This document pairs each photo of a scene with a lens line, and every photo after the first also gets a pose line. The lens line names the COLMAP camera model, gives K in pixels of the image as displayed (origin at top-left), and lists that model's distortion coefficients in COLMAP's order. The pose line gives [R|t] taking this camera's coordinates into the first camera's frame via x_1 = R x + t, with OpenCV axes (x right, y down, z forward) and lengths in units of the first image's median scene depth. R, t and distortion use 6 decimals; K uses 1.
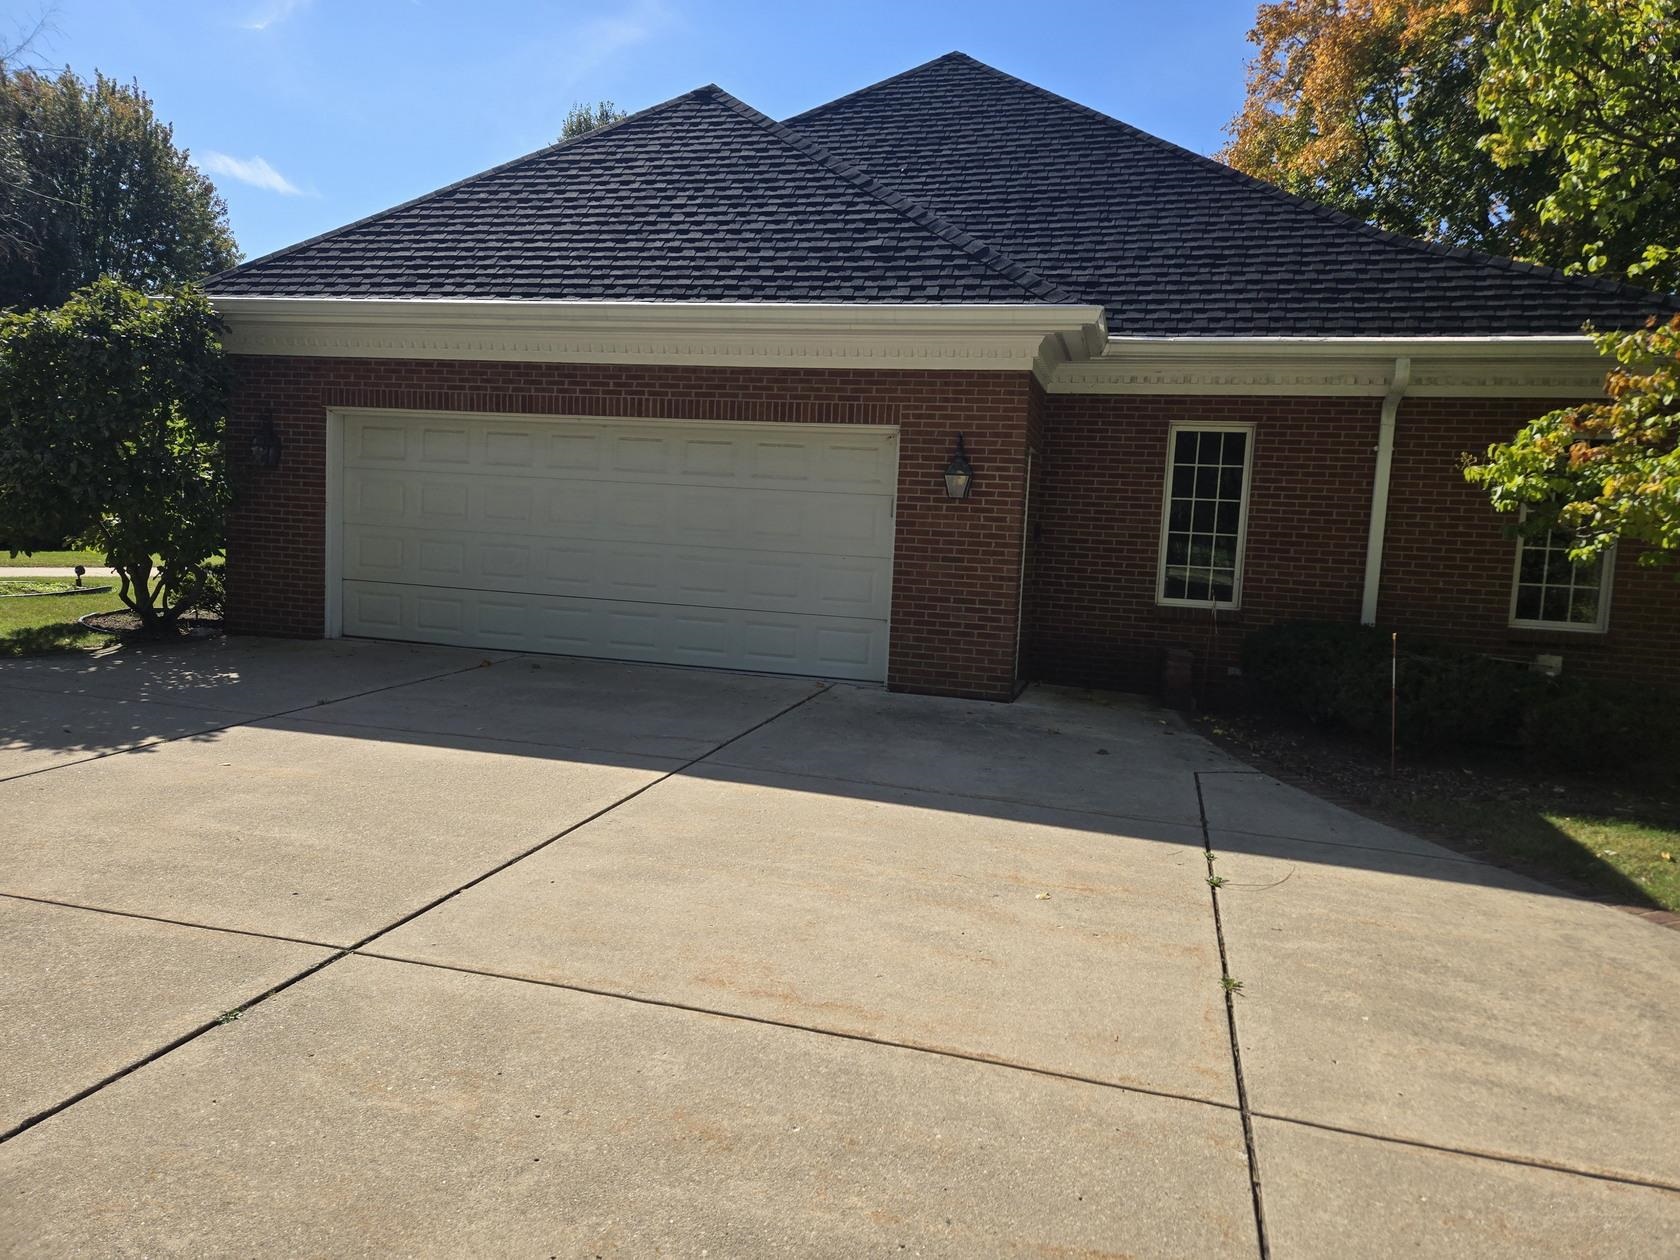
lens RADIAL K [[1119.8, 0, 846.4], [0, 1119.8, 623.7], [0, 0, 1]] dist [0.076253, 0.000635]
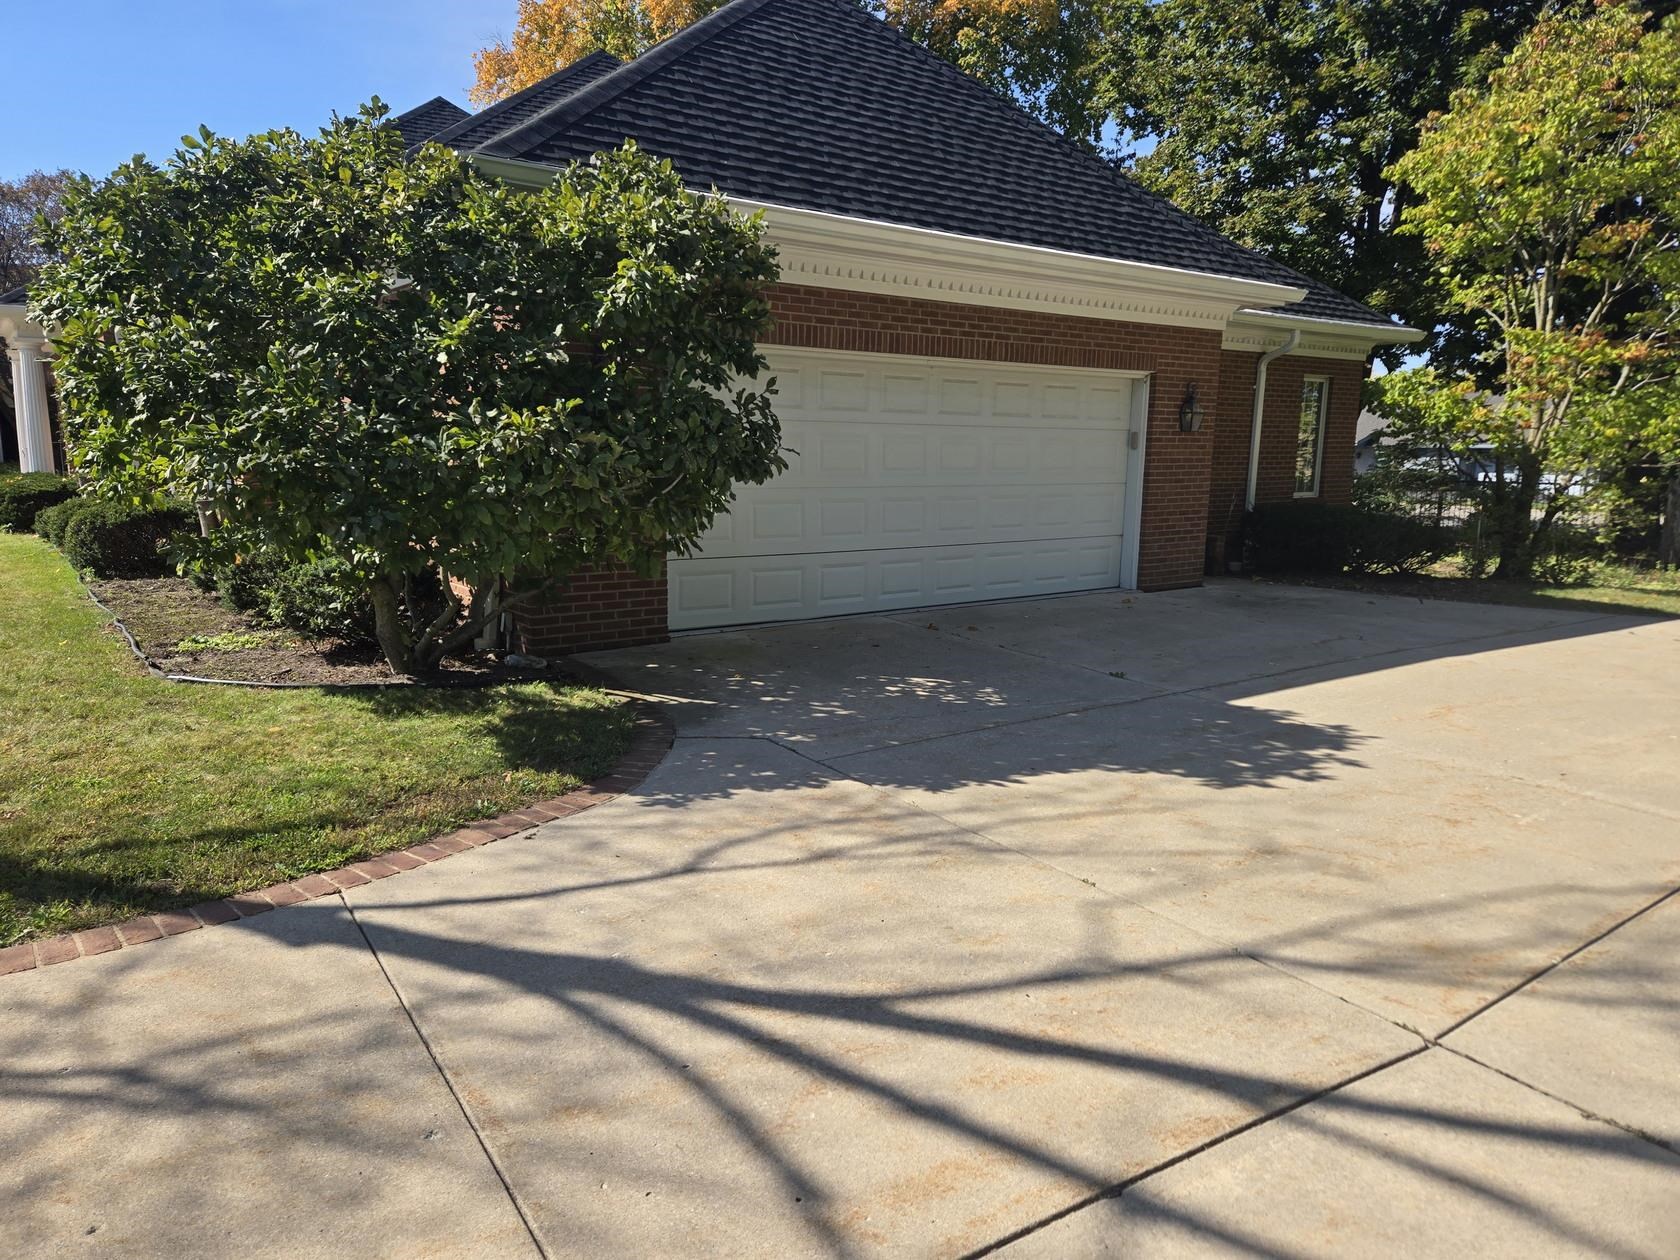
lens RADIAL K [[1119.8, 0, 844.4], [0, 1119.8, 638.9], [0, 0, 1]] dist [0.076253, 0.000635]
pose [[0.608586, -0.181358, 0.772485, -1.096079], [0.084766, 0.982819, 0.163957, -0.116963], [-0.788947, -0.034301, 0.613503, 0.485811]]
